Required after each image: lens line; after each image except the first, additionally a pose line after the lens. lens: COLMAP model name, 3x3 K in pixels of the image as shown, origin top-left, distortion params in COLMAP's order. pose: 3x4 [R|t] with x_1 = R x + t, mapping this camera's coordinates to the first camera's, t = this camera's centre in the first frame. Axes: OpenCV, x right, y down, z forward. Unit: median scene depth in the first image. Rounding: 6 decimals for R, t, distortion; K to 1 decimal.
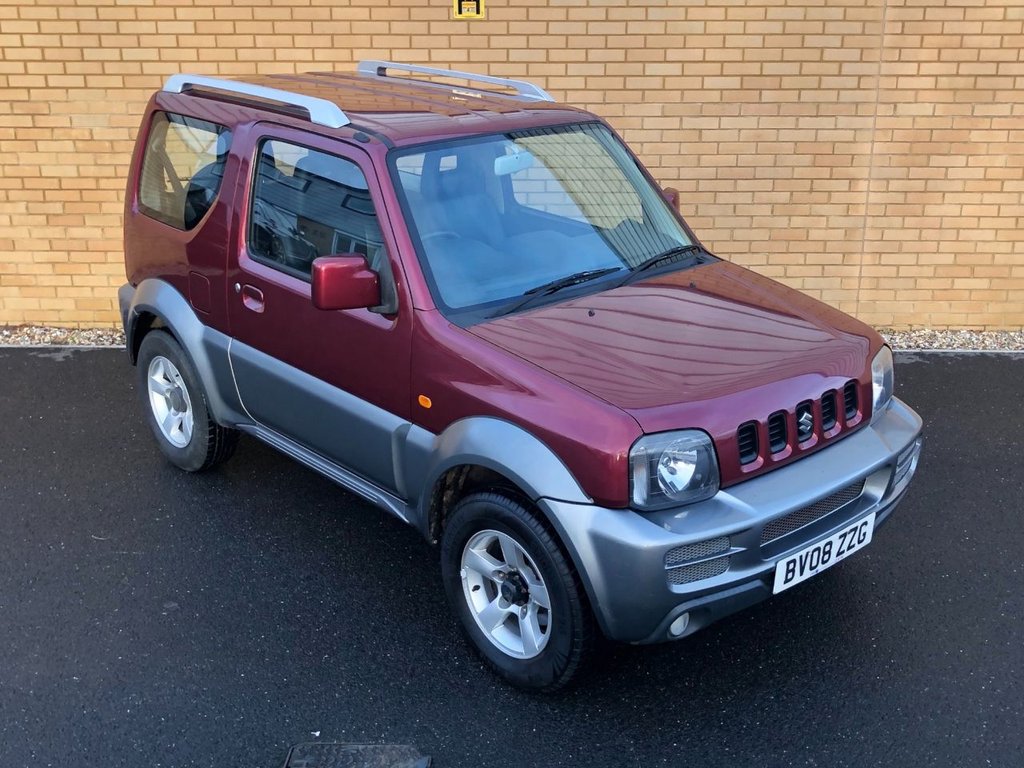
lens RADIAL K [[1119.3, 0, 541.7], [0, 1119.3, 350.6], [0, 0, 1]] dist [0.070584, -0.196418]
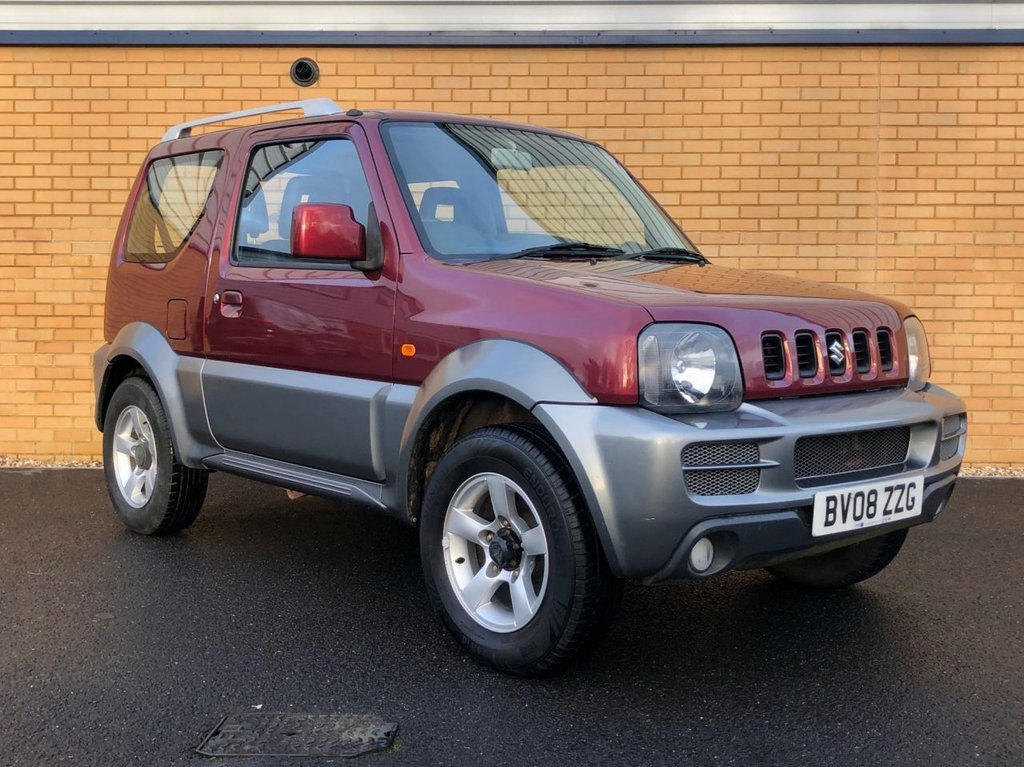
lens RADIAL K [[1100.0, 0, 525.9], [0, 1100.0, 347.9], [0, 0, 1]] dist [0.107372, -0.319915]
pose [[0.999876, 0.006318, -0.014421, 0.002431], [-0.010128, 0.959400, -0.281868, 0.255015], [0.012054, 0.281979, 0.959345, 0.131792]]
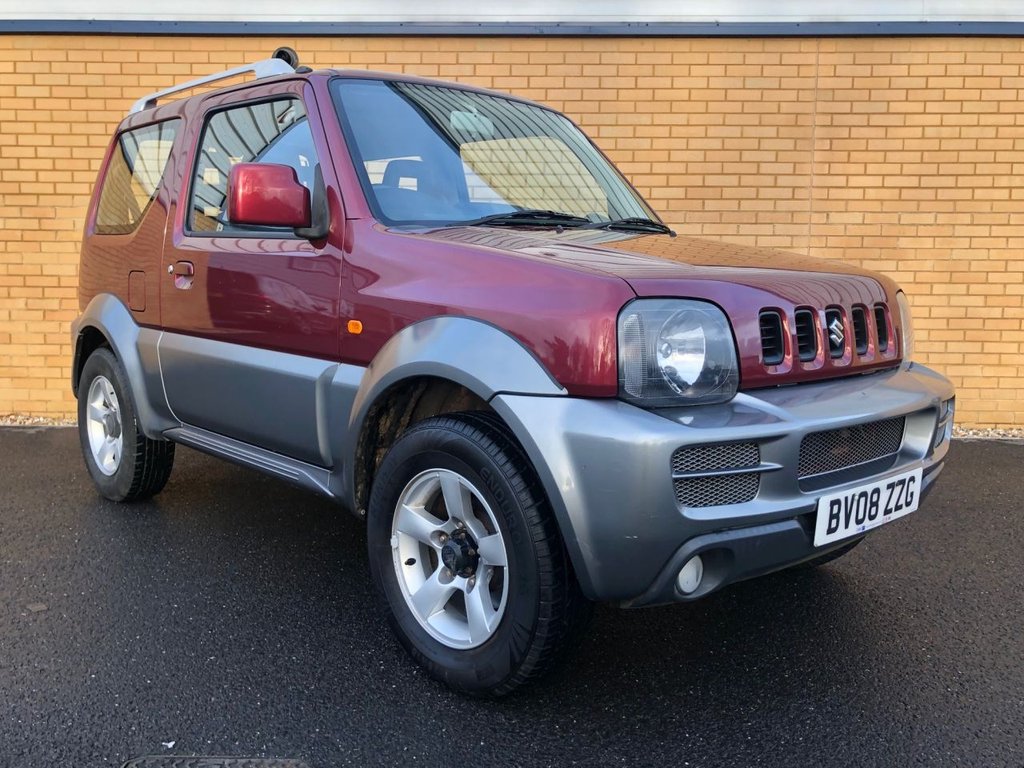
lens RADIAL K [[859.1, 0, 499.2], [0, 859.1, 375.3], [0, 0, 1]] dist [0.010624, -0.013124]
pose [[0.999933, 0.009896, -0.006070, 0.004102], [-0.010957, 0.977272, -0.211708, 0.183678], [0.003837, 0.211760, 0.977314, 0.348253]]
